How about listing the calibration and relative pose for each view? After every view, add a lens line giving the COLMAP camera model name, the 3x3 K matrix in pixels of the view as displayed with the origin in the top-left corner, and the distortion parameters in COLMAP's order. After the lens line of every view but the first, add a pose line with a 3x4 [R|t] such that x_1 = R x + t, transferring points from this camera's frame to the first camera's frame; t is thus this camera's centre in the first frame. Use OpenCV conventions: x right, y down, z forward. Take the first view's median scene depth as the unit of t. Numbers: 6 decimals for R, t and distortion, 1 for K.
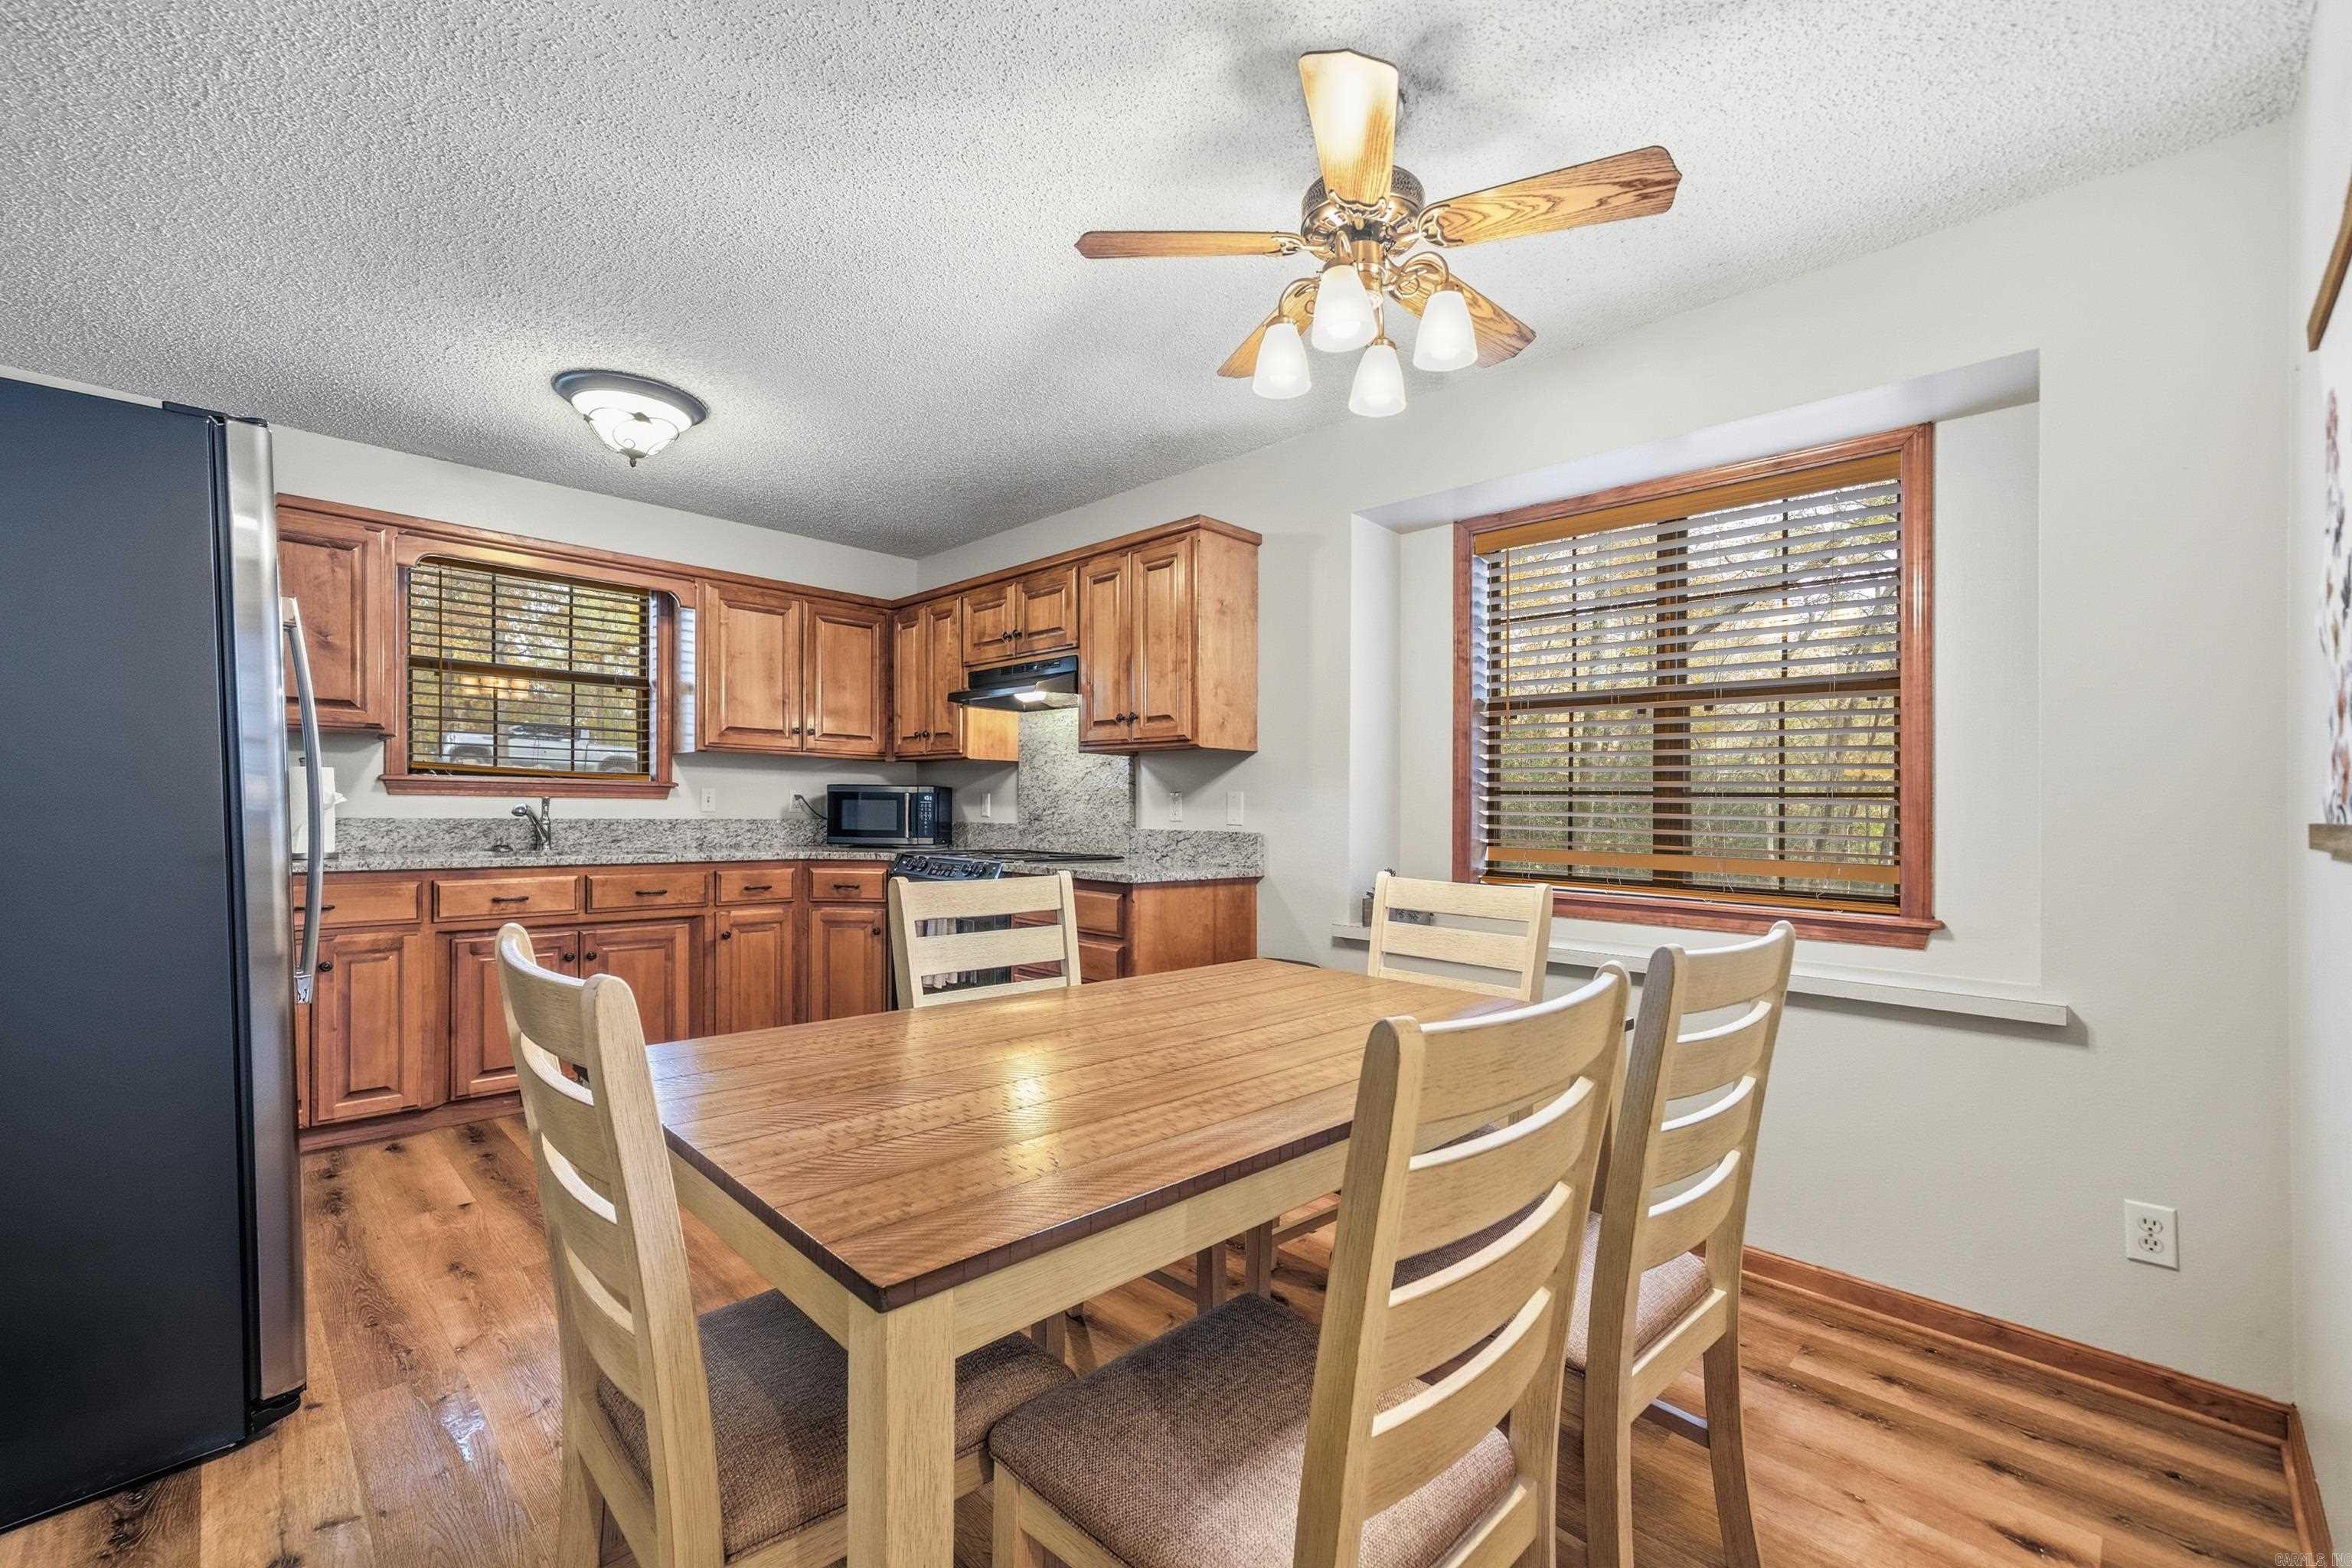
lens RADIAL K [[973.1, 0, 1173.2], [0, 973.1, 804.6], [0, 0, 1]] dist [0.000126, 0.000008]
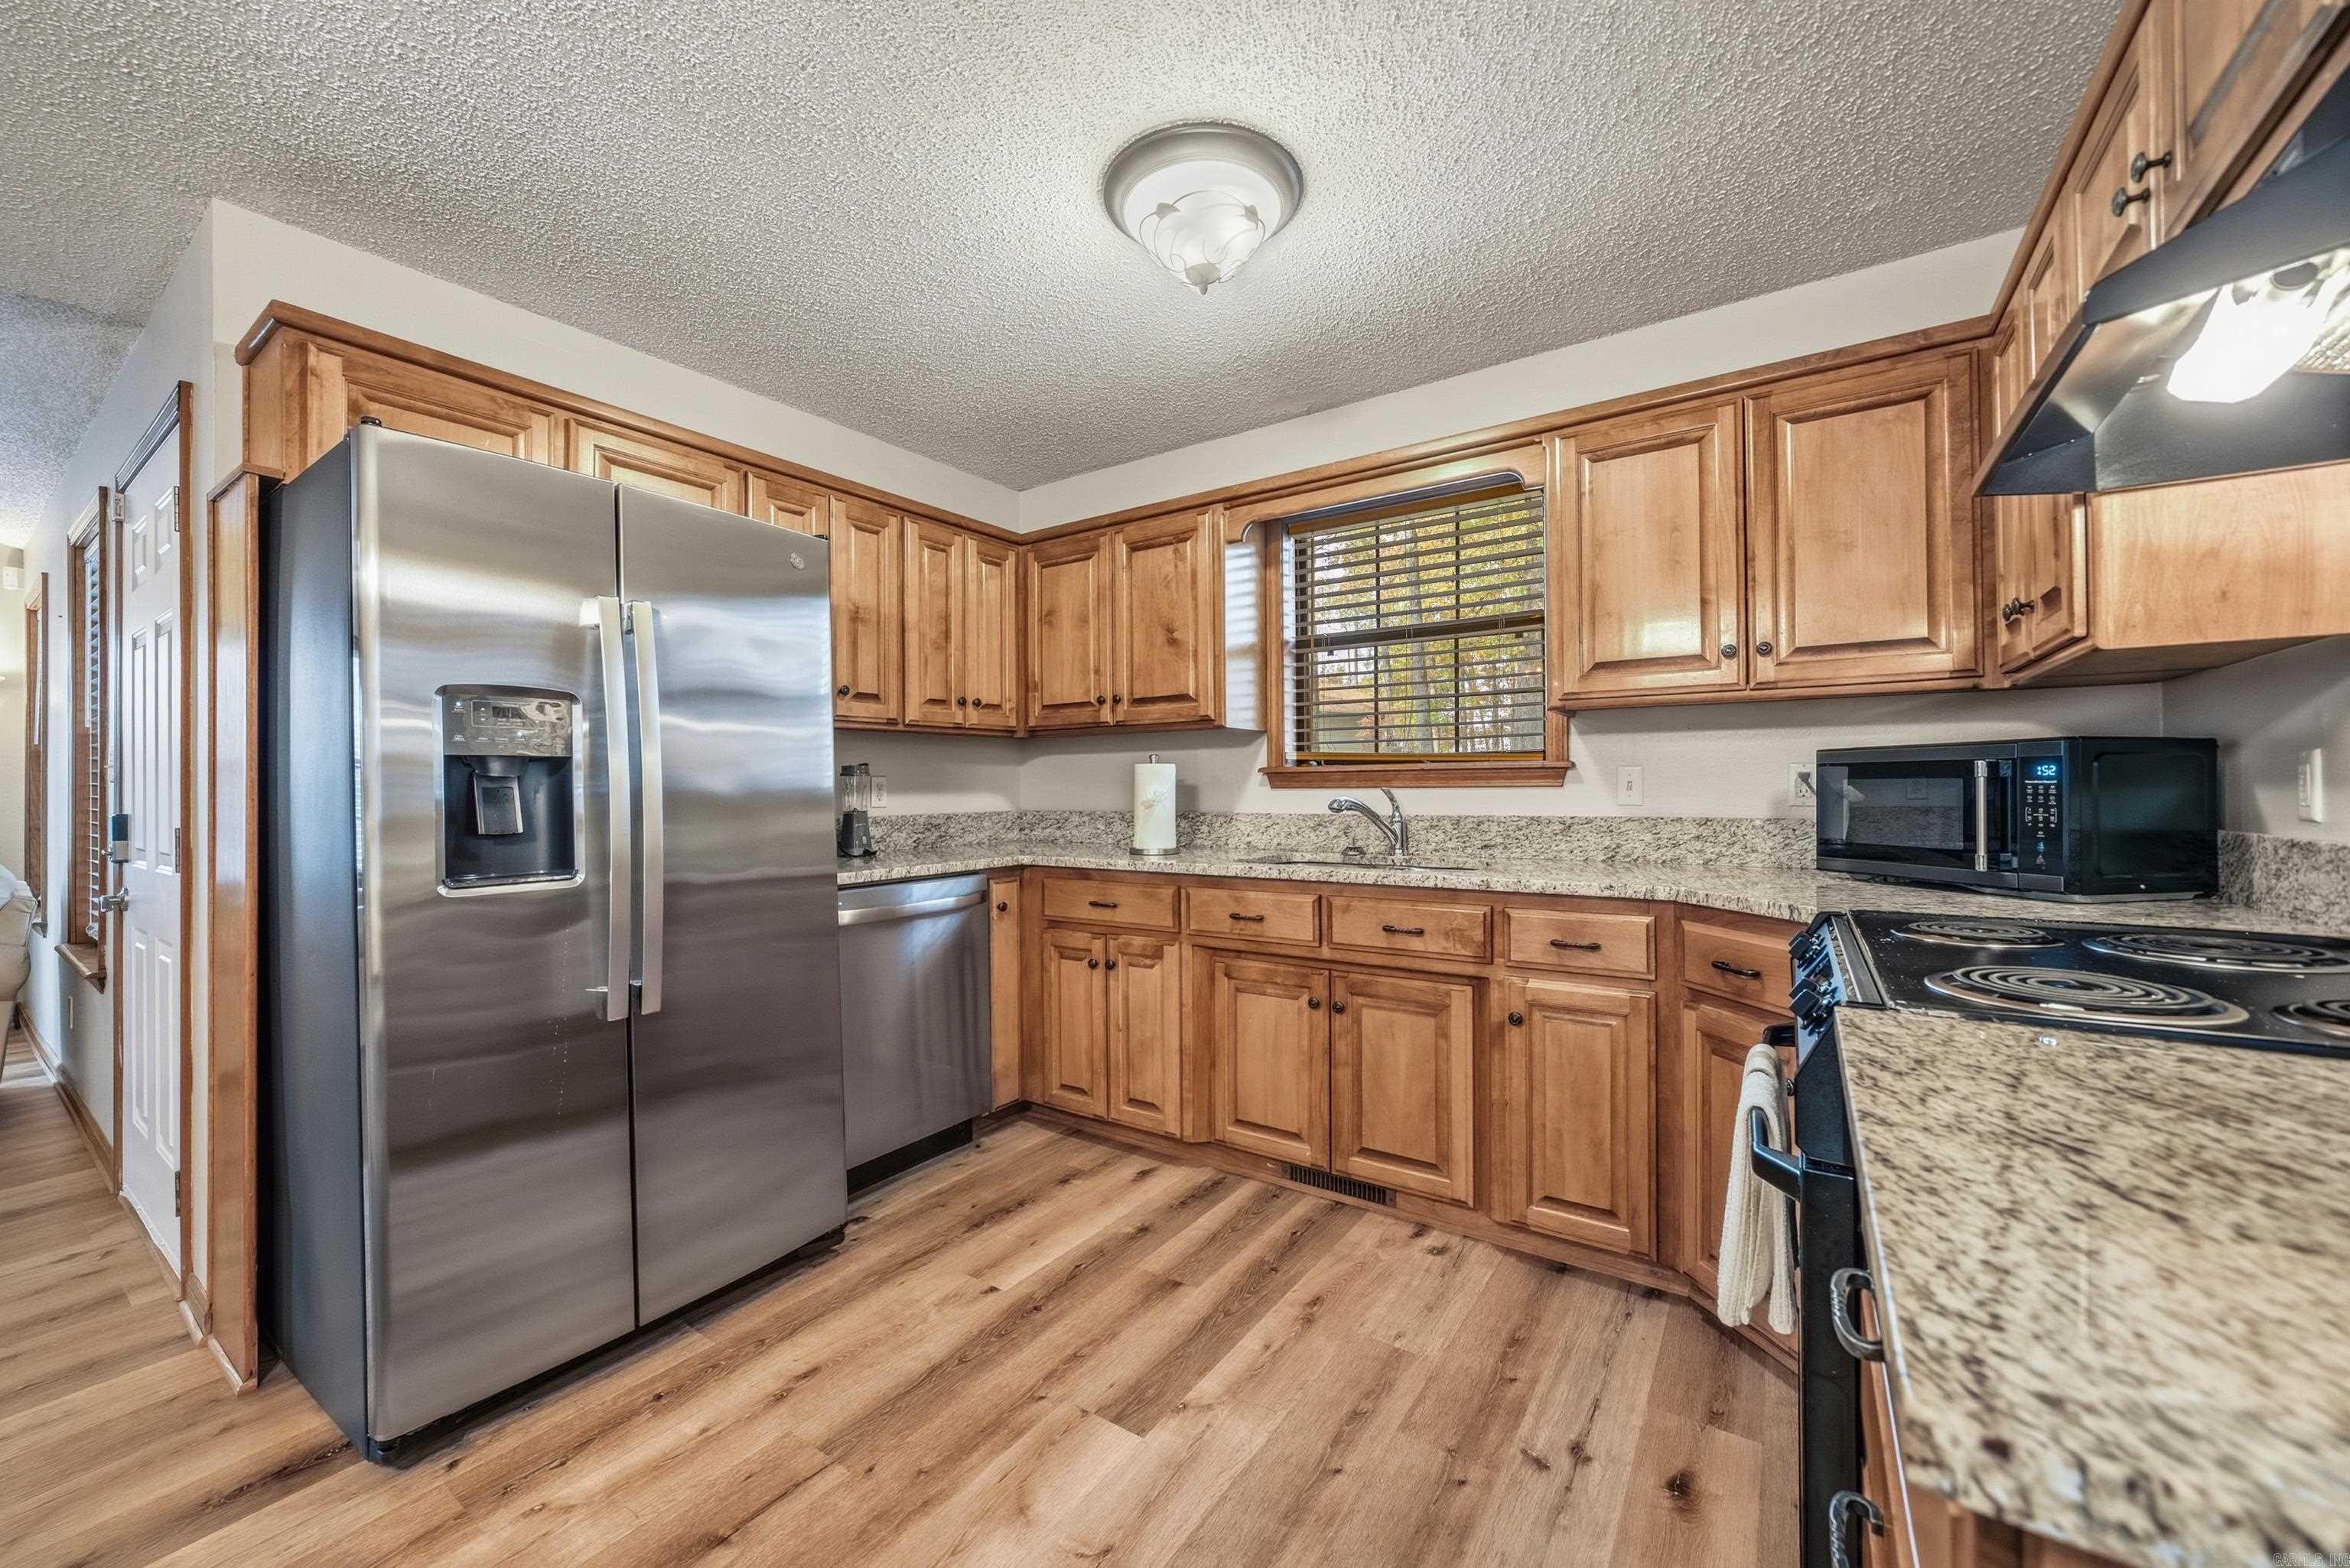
lens RADIAL K [[901.1, 0, 1174.4], [0, 901.1, 796.2], [0, 0, 1]] dist [-0.011117, 0.000168]
pose [[0.187850, -0.005285, -0.982183, 0.034674], [0.015439, 0.999878, -0.002428, -0.001778], [0.982076, -0.014708, 0.187909, 0.689260]]
